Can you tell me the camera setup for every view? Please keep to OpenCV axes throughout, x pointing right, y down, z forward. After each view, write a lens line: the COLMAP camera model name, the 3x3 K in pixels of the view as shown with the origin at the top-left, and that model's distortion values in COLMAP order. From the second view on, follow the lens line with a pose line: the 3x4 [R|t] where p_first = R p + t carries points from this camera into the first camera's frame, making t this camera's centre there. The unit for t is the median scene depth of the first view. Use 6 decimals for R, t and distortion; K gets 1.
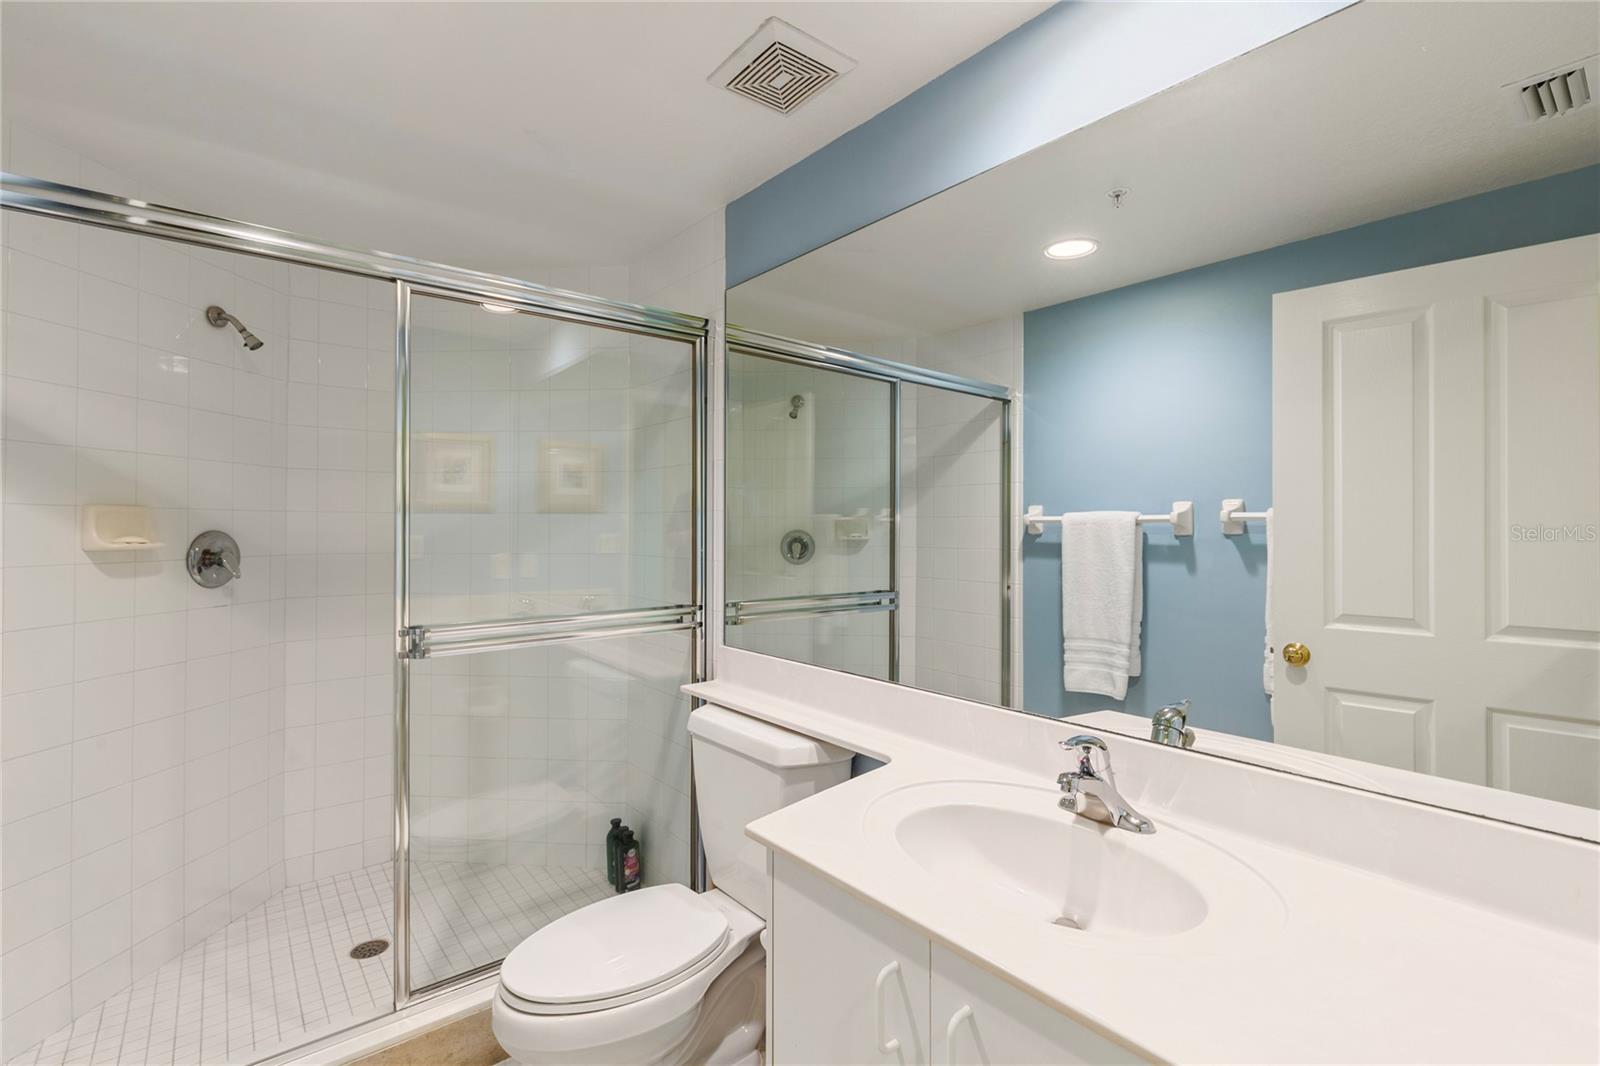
lens RADIAL K [[732.0, 0, 801.3], [0, 732.0, 527.2], [0, 0, 1]] dist [0.003717, -0.001101]
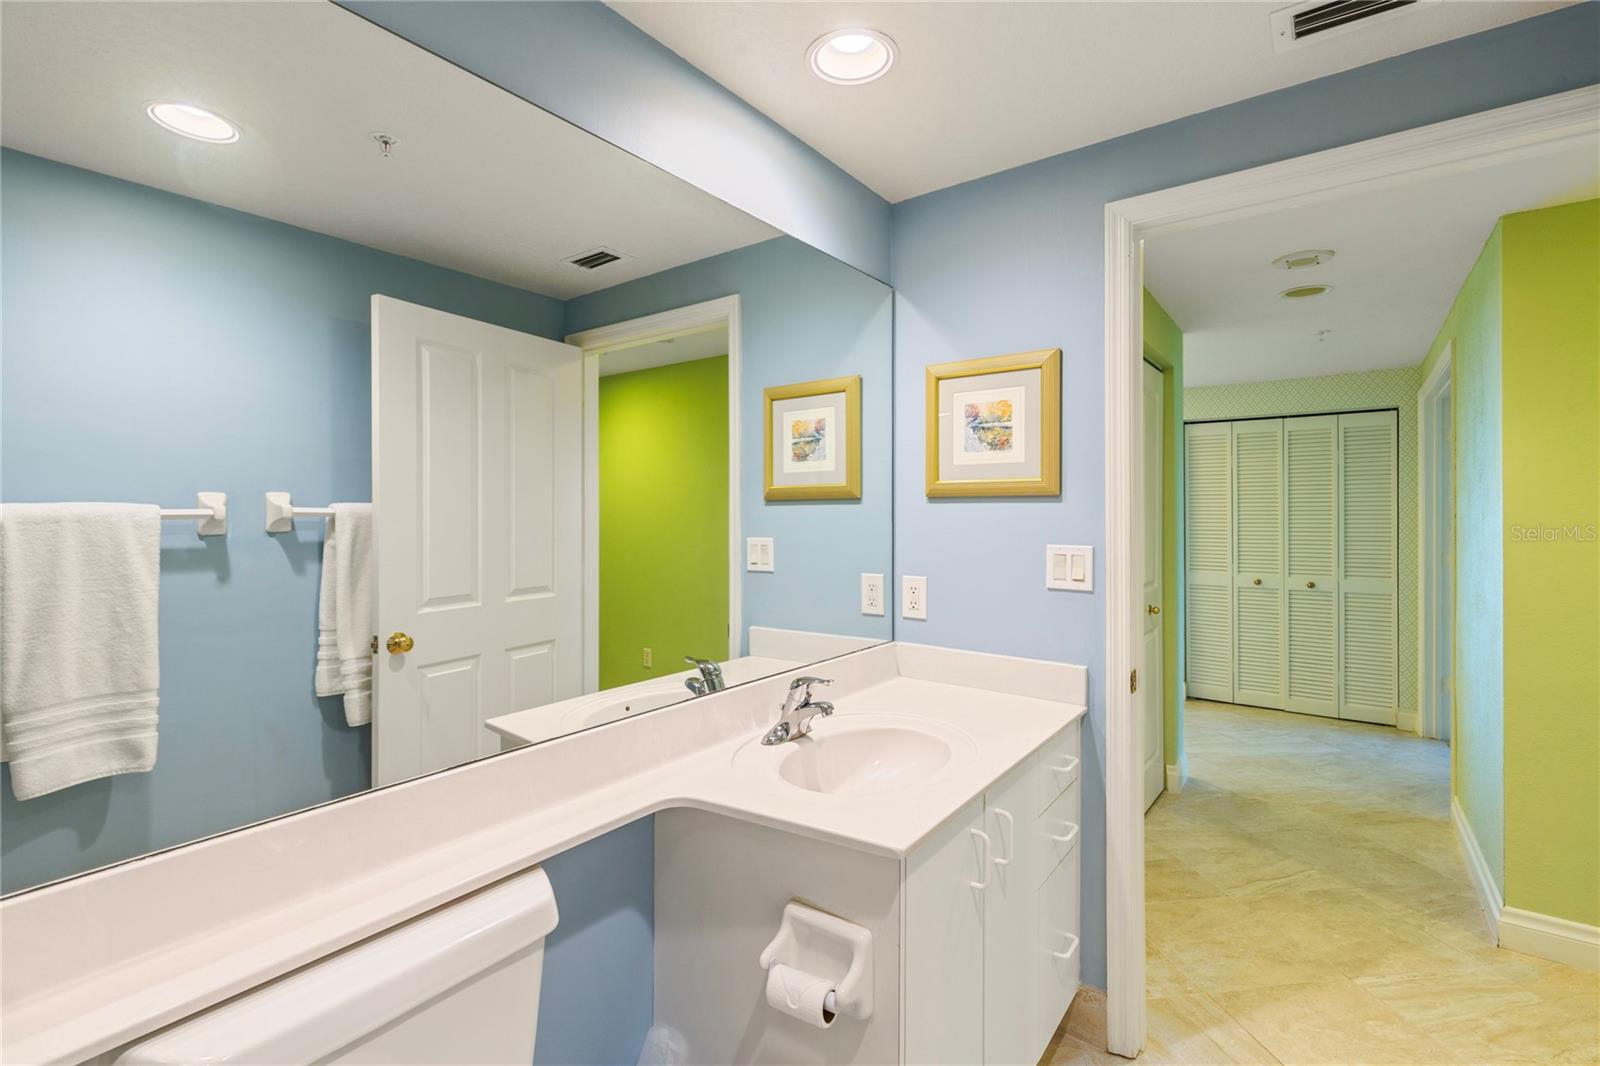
lens RADIAL K [[732.0, 0, 801.3], [0, 732.0, 520.6], [0, 0, 1]] dist [0.003717, -0.001101]
pose [[-0.254891, -0.008750, 0.966930, -0.419081], [0.004471, 0.999938, 0.010227, -0.010127], [-0.966959, 0.006930, -0.254836, 0.592313]]
